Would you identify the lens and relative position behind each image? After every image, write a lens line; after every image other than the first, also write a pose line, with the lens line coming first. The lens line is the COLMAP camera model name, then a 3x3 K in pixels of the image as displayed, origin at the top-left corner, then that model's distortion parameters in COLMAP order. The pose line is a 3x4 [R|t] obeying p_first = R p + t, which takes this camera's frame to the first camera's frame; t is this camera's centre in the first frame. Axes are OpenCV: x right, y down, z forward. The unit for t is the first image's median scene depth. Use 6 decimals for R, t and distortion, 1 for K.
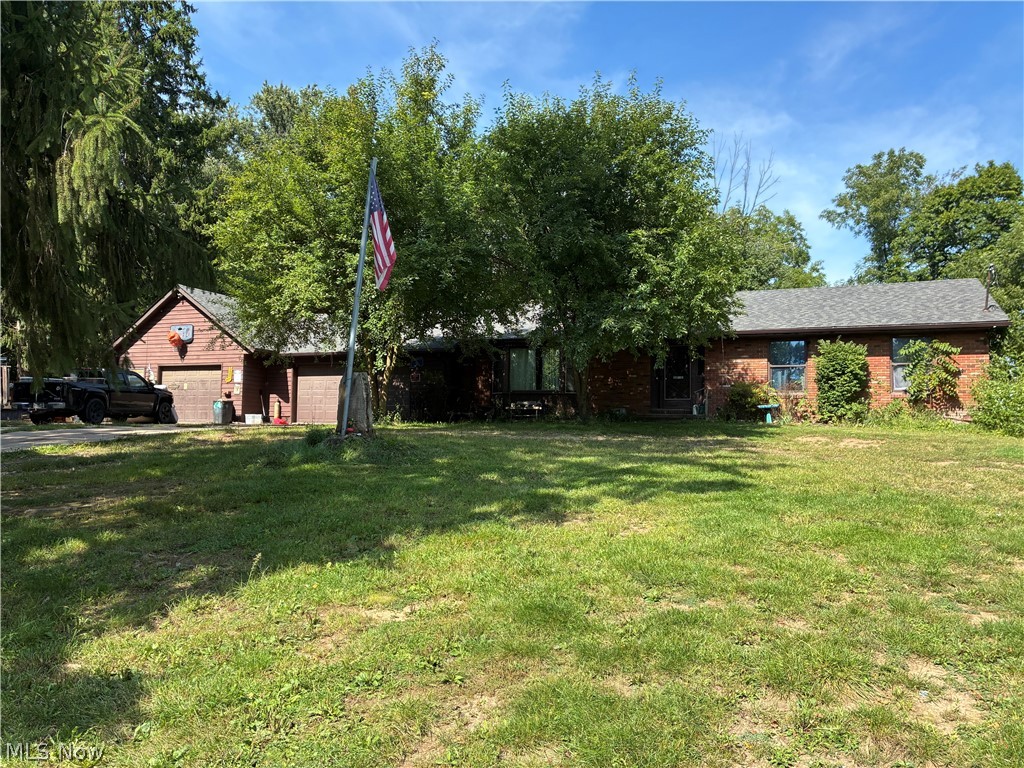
lens RADIAL K [[781.0, 0, 507.3], [0, 781.0, 378.9], [0, 0, 1]] dist [0.008727, -0.008855]
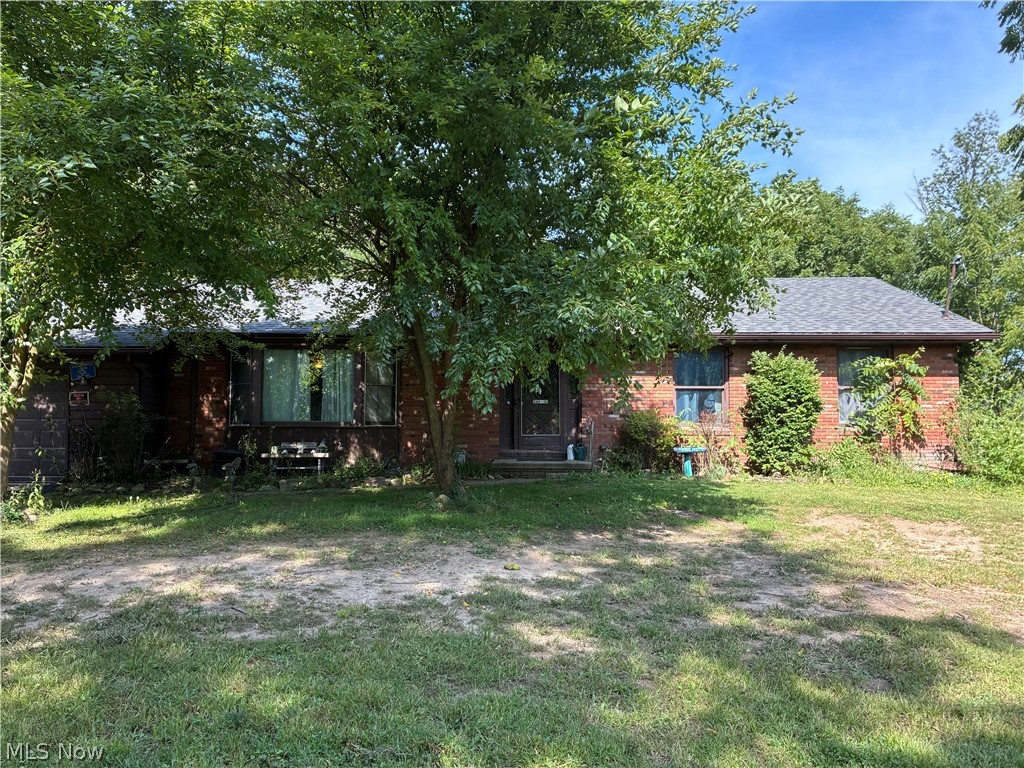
lens RADIAL K [[781.0, 0, 514.2], [0, 781.0, 384.8], [0, 0, 1]] dist [0.008727, -0.008855]
pose [[0.923775, 0.008542, 0.382841, -0.061696], [-0.013693, 0.999849, 0.010732, -0.027794], [-0.382691, -0.015156, 0.923752, 0.501563]]
